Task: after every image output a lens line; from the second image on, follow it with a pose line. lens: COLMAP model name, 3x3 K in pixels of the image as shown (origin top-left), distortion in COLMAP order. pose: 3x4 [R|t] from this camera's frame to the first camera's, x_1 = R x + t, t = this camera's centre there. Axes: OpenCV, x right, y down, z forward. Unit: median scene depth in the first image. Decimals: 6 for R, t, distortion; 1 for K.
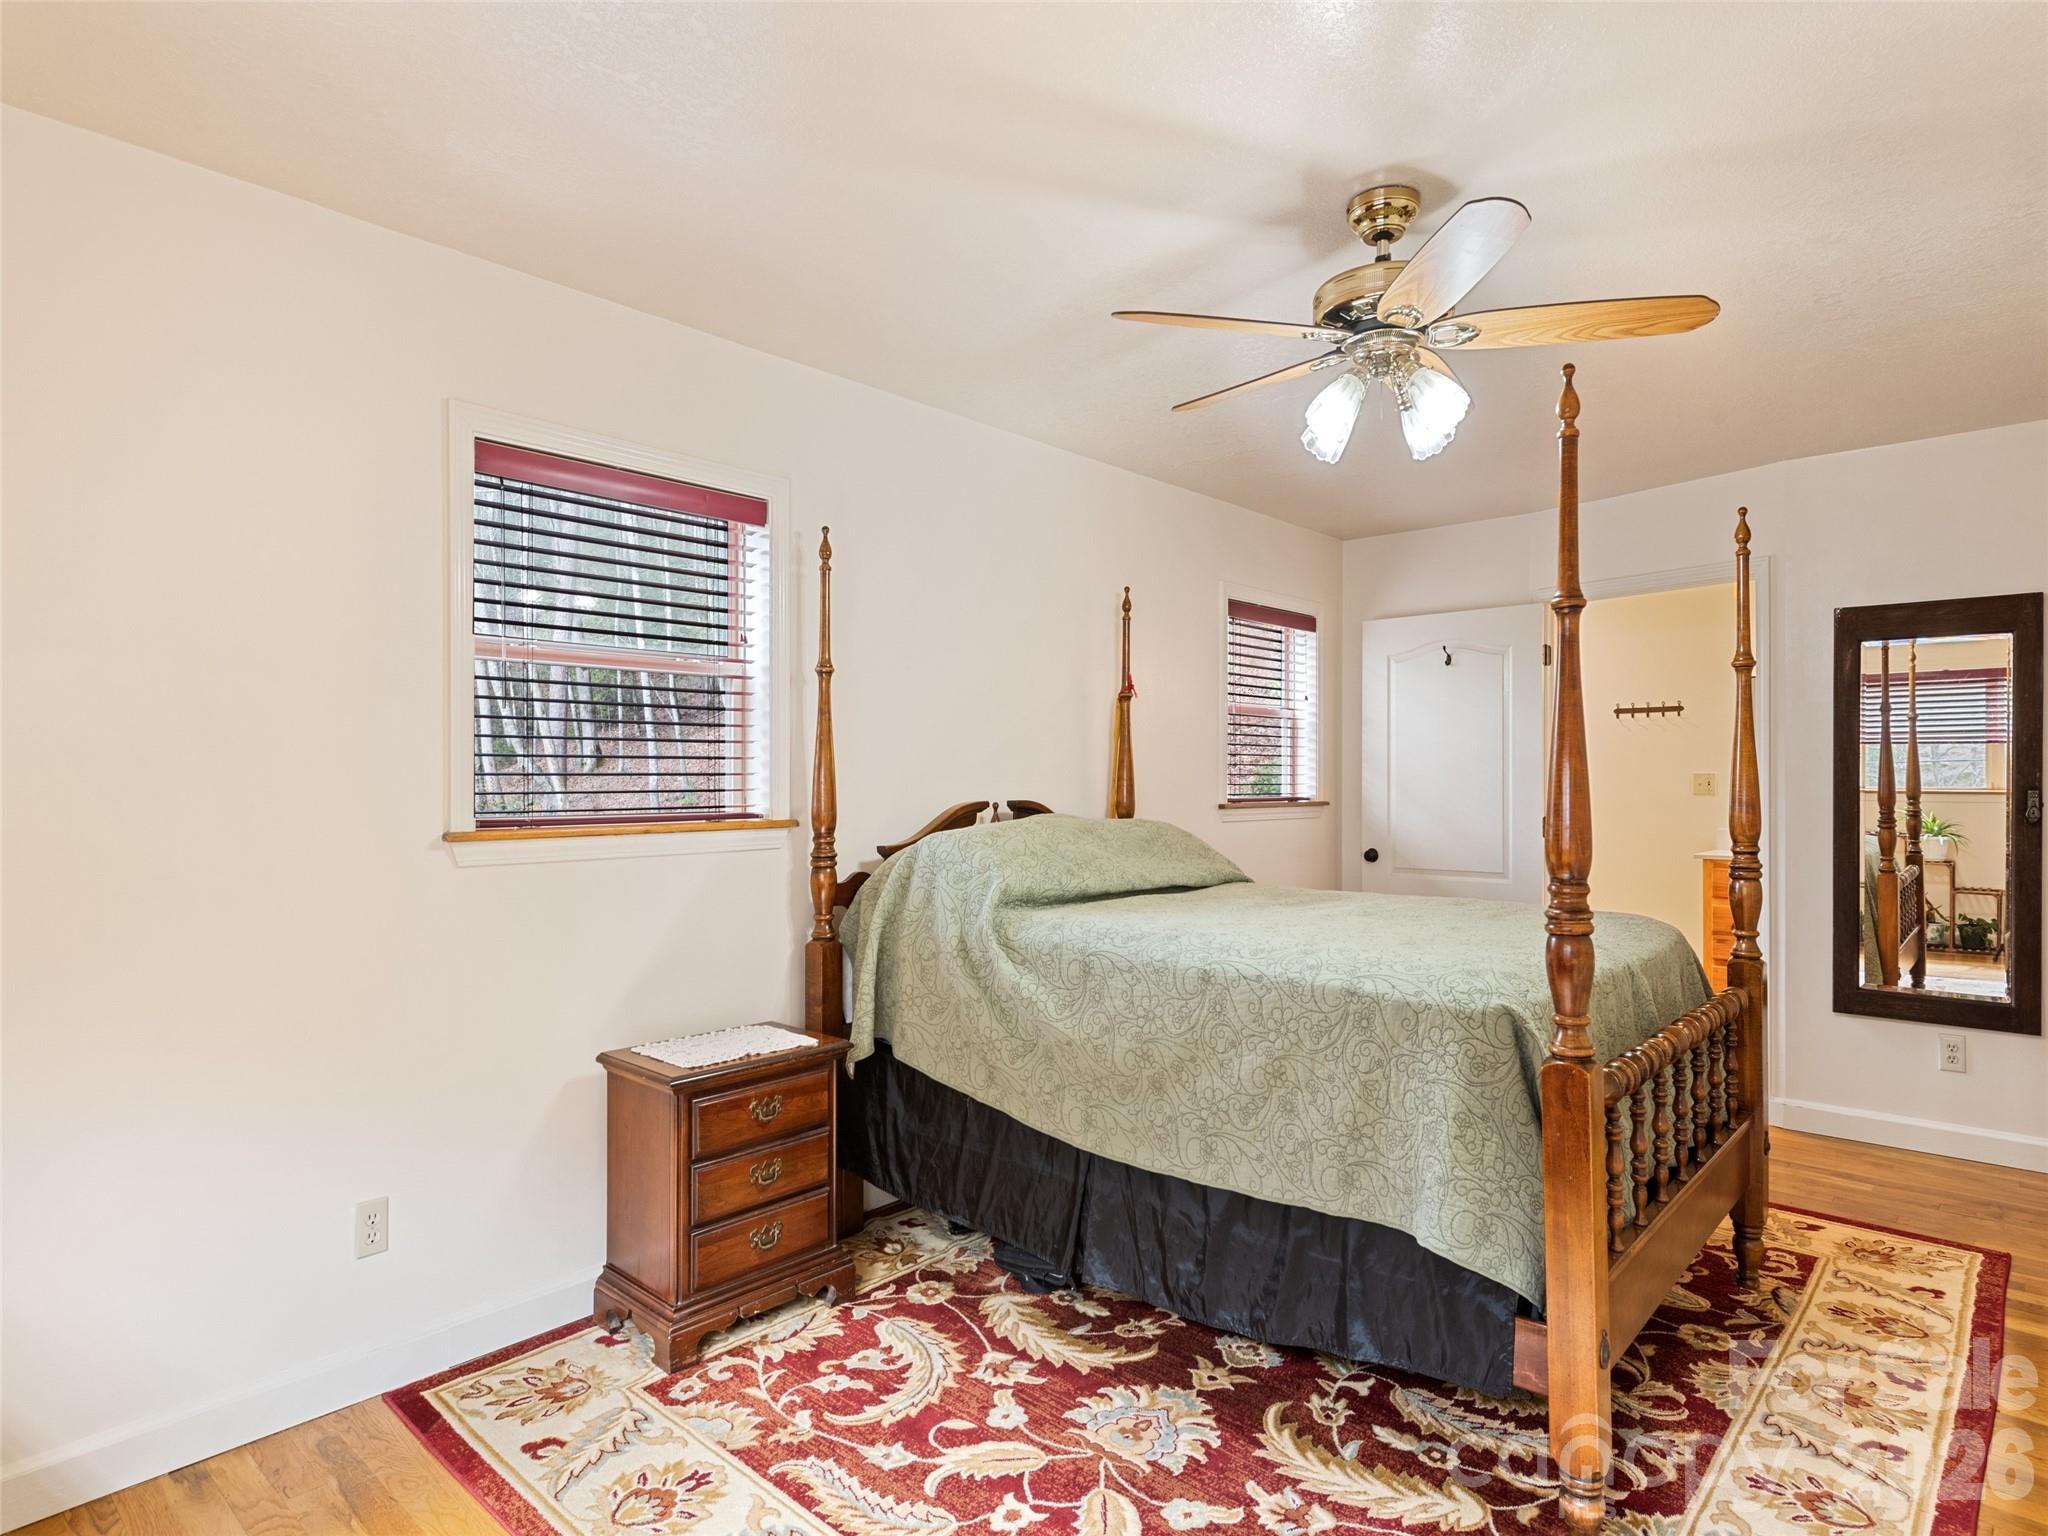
lens RADIAL K [[1131.8, 0, 1025.9], [0, 1131.8, 782.6], [0, 0, 1]] dist [-0.002262, -0.000822]
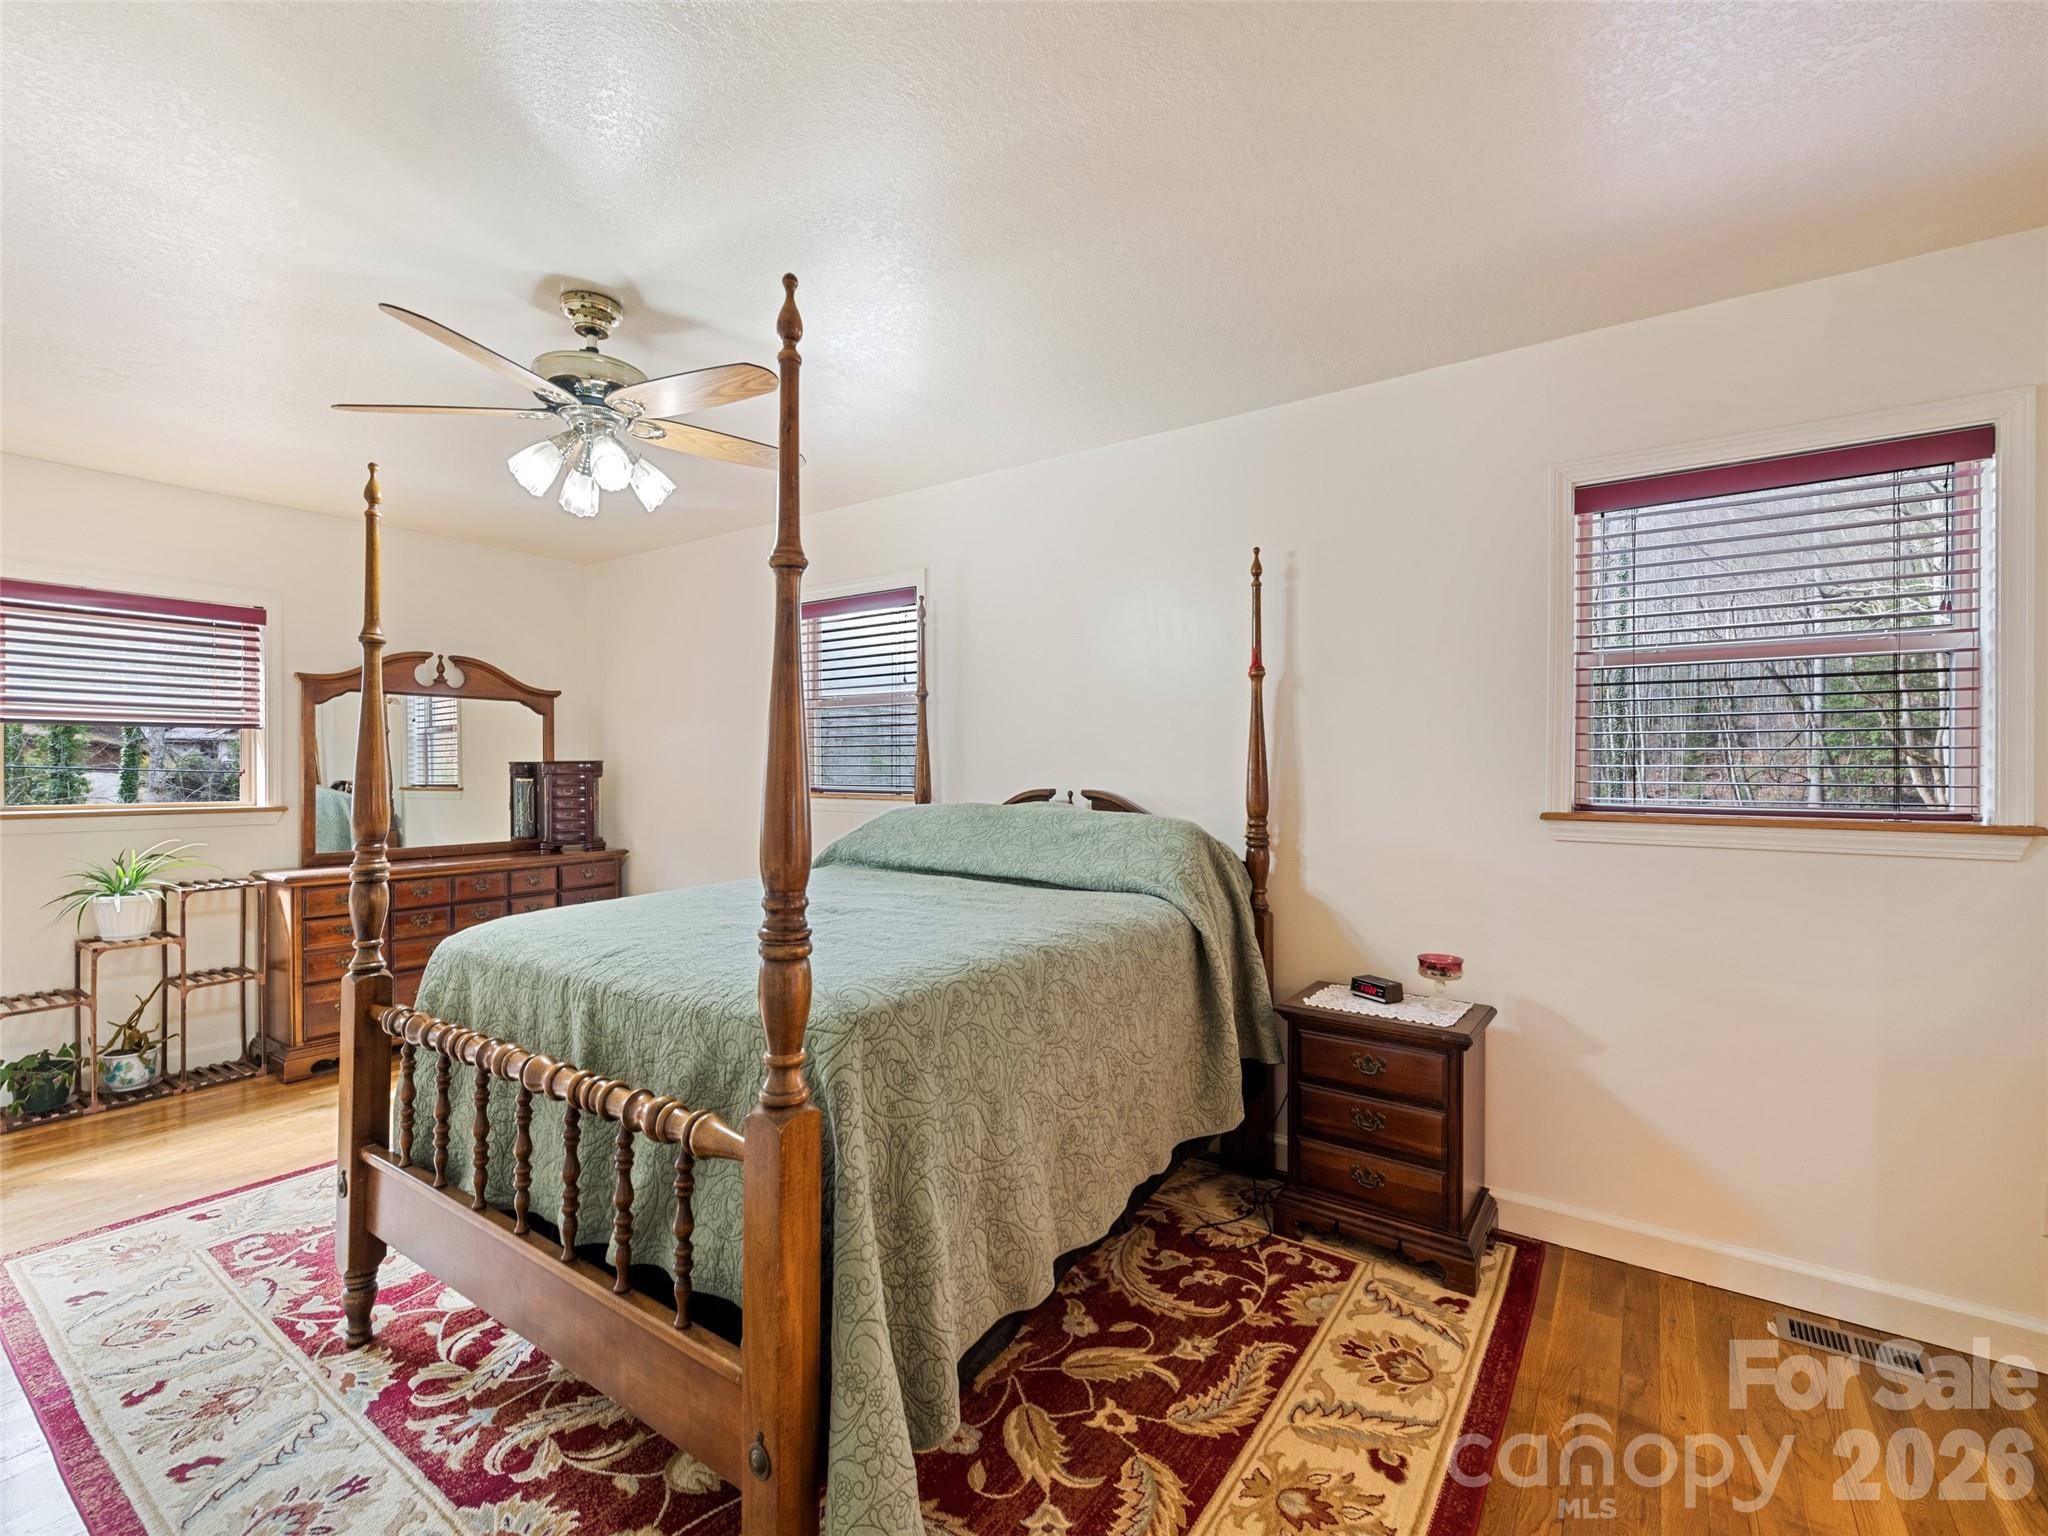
lens RADIAL K [[919.1, 0, 1019.0], [0, 919.1, 777.2], [0, 0, 1]] dist [0.000047, 0.000076]
pose [[0.127006, 0.003097, -0.991897, 1.363682], [-0.010865, 0.999939, 0.001731, 0.003140], [0.991843, 0.010557, 0.127031, 1.321718]]
